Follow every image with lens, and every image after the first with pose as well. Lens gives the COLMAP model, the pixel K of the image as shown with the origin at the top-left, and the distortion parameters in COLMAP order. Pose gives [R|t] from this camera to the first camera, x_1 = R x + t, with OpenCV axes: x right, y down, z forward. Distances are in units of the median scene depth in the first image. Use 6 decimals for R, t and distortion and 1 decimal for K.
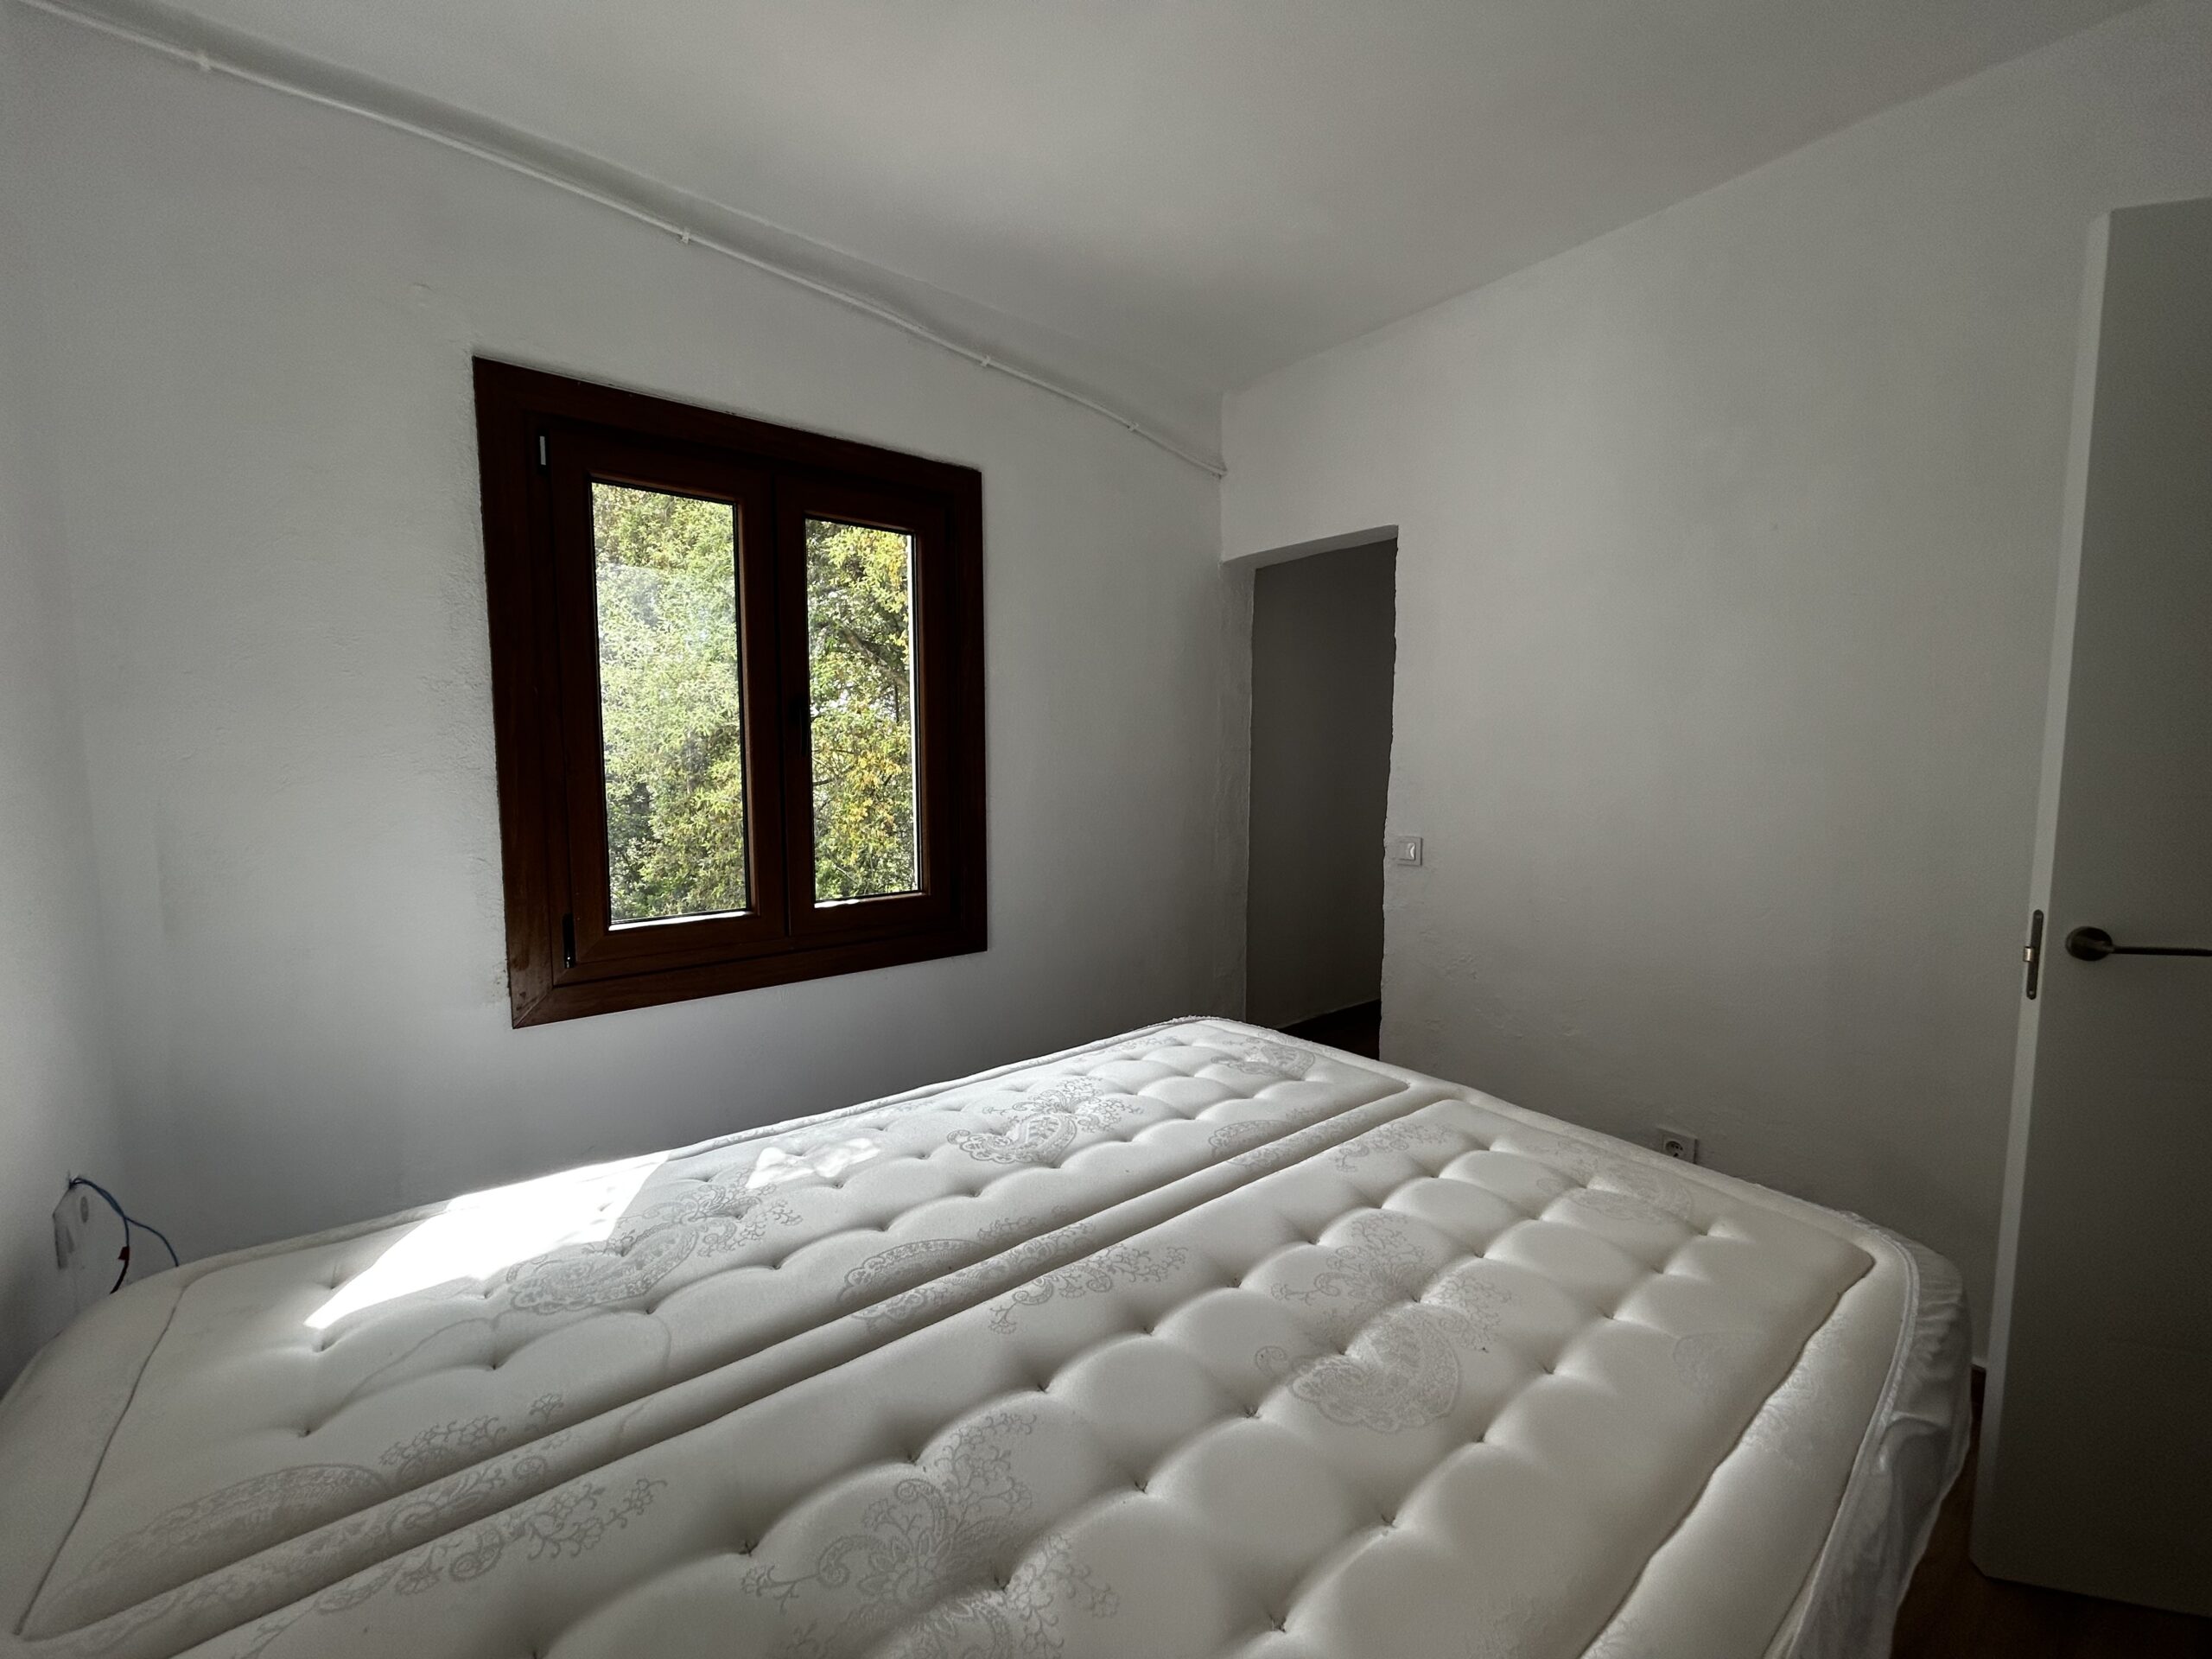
lens RADIAL K [[884.8, 0, 1104.9], [0, 884.8, 826.0], [0, 0, 1]] dist [-0.010437, 0.002787]
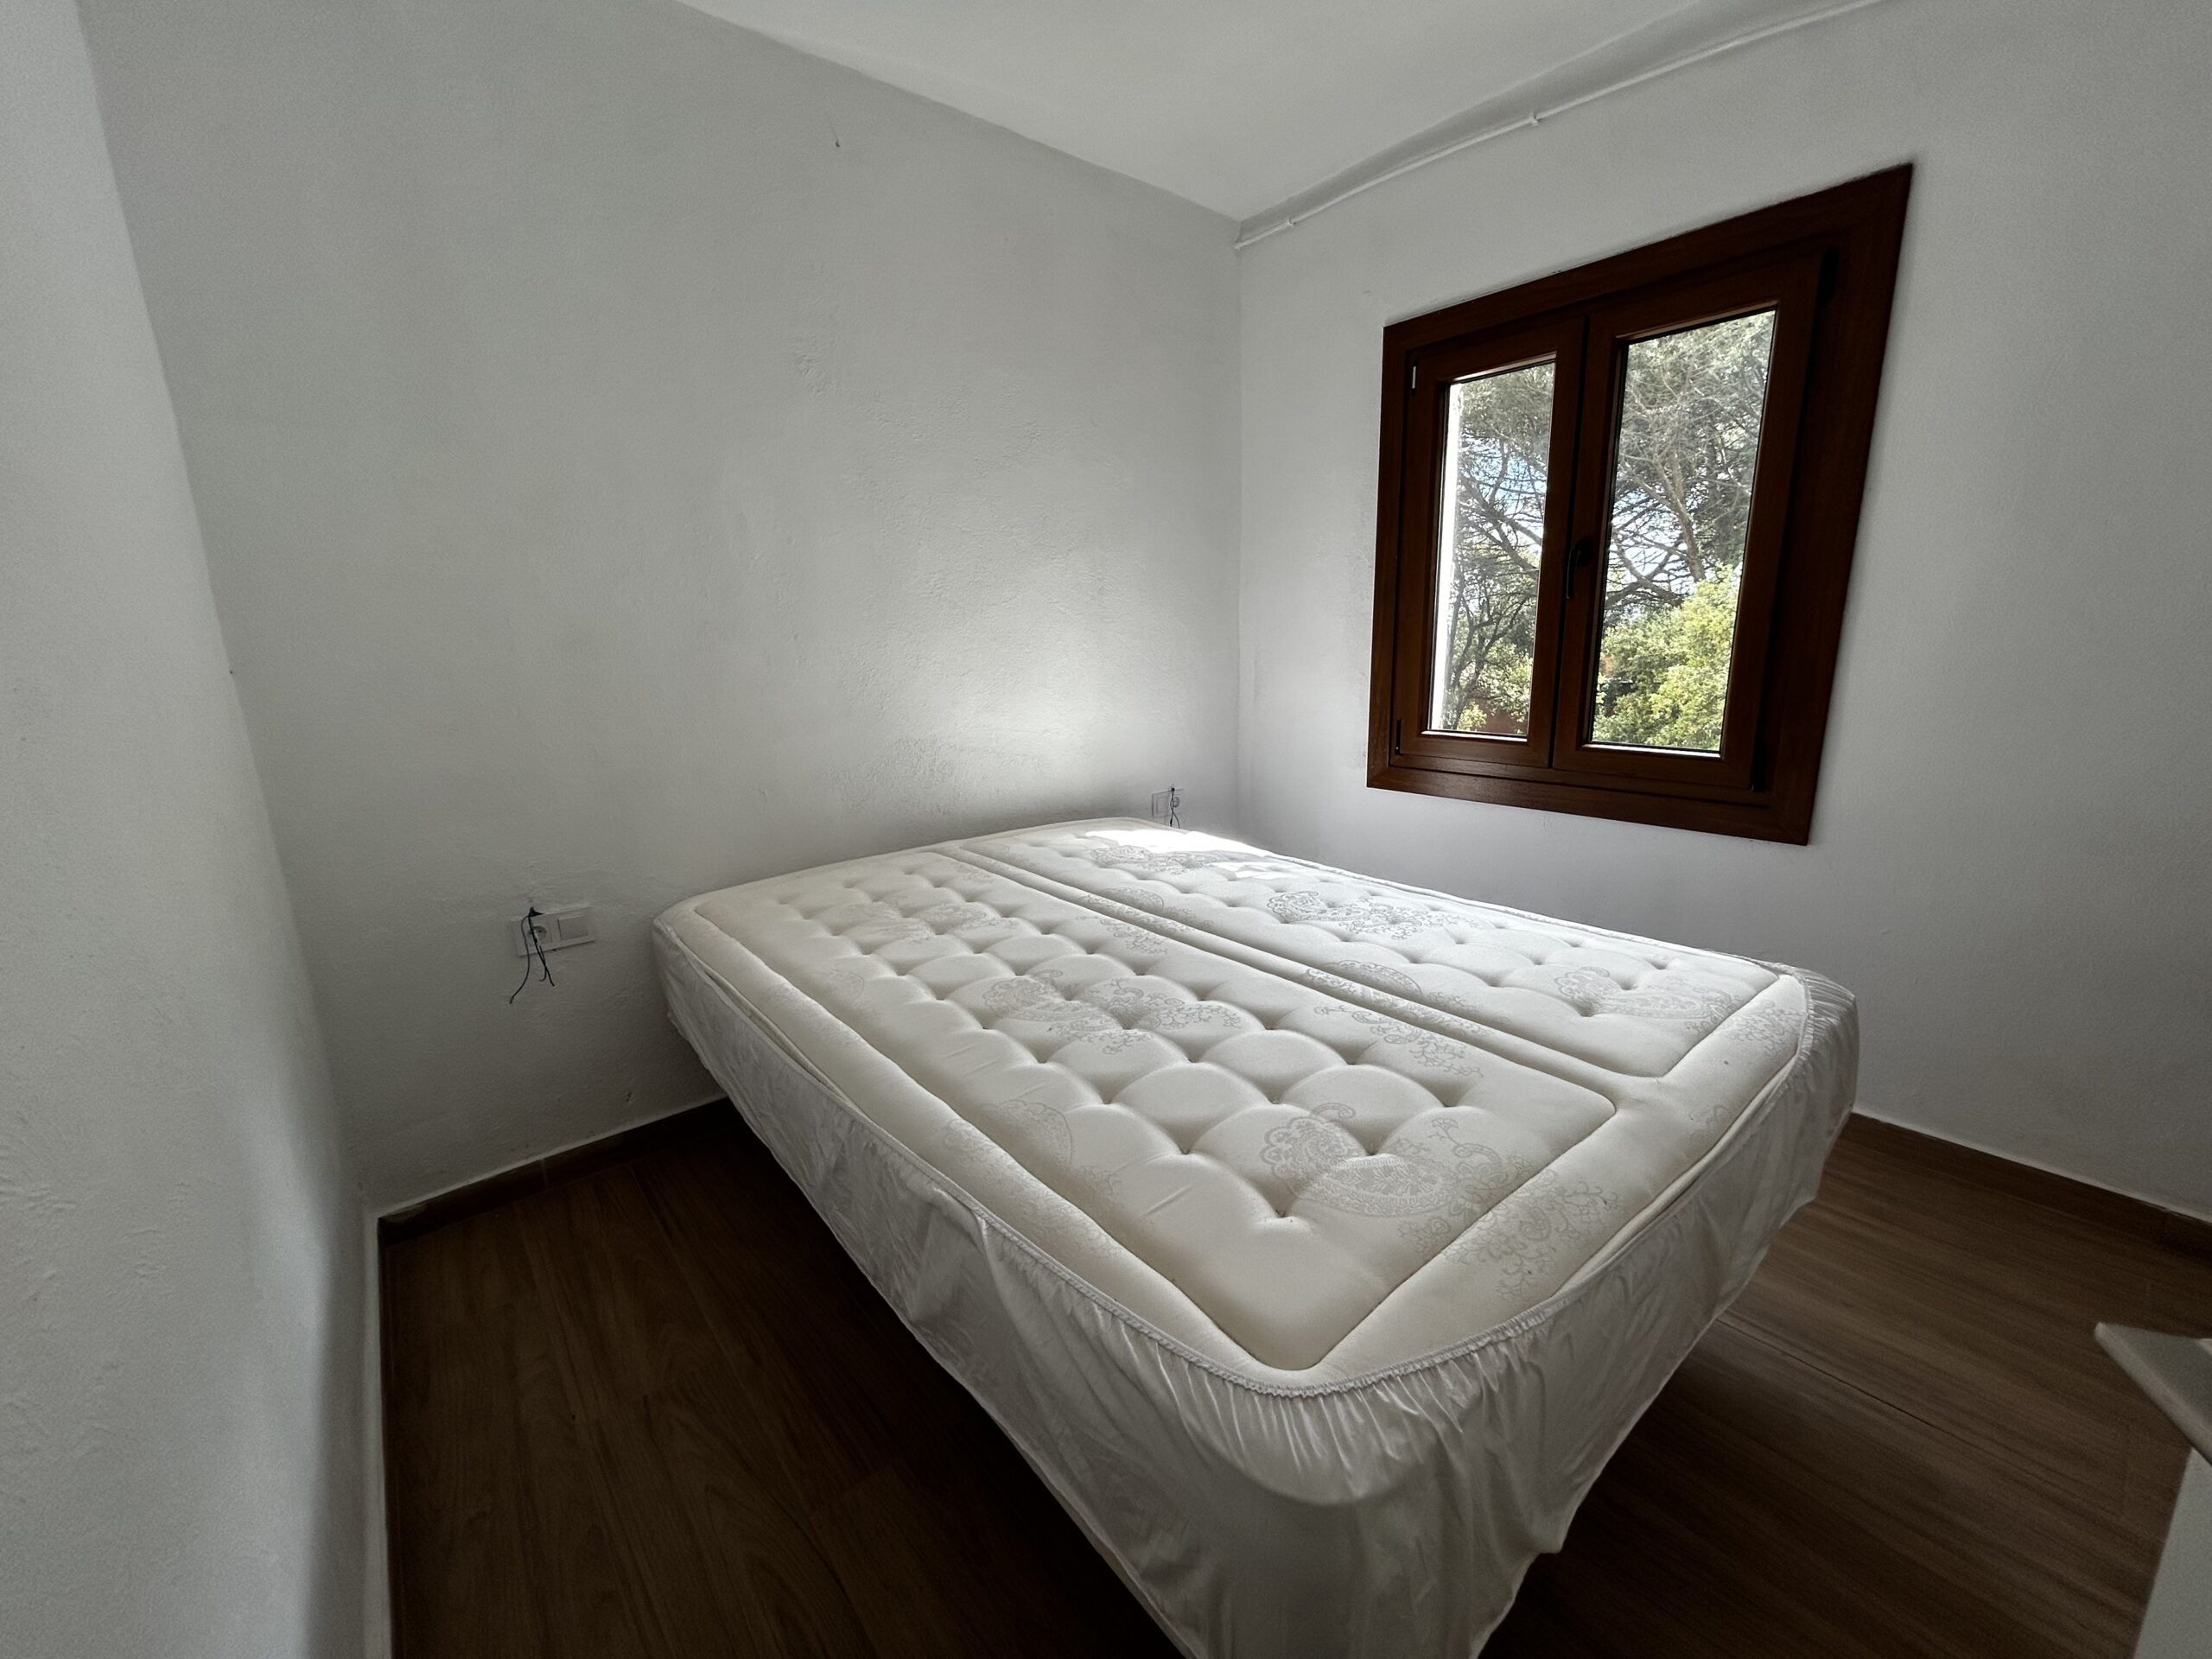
lens RADIAL K [[884.8, 0, 1106.5], [0, 884.8, 828.4], [0, 0, 1]] dist [-0.010437, 0.002787]
pose [[0.019874, 0.221207, -0.975024, 0.944623], [-0.056149, 0.973925, 0.219813, -0.015654], [0.998225, 0.050378, 0.031776, 0.561844]]
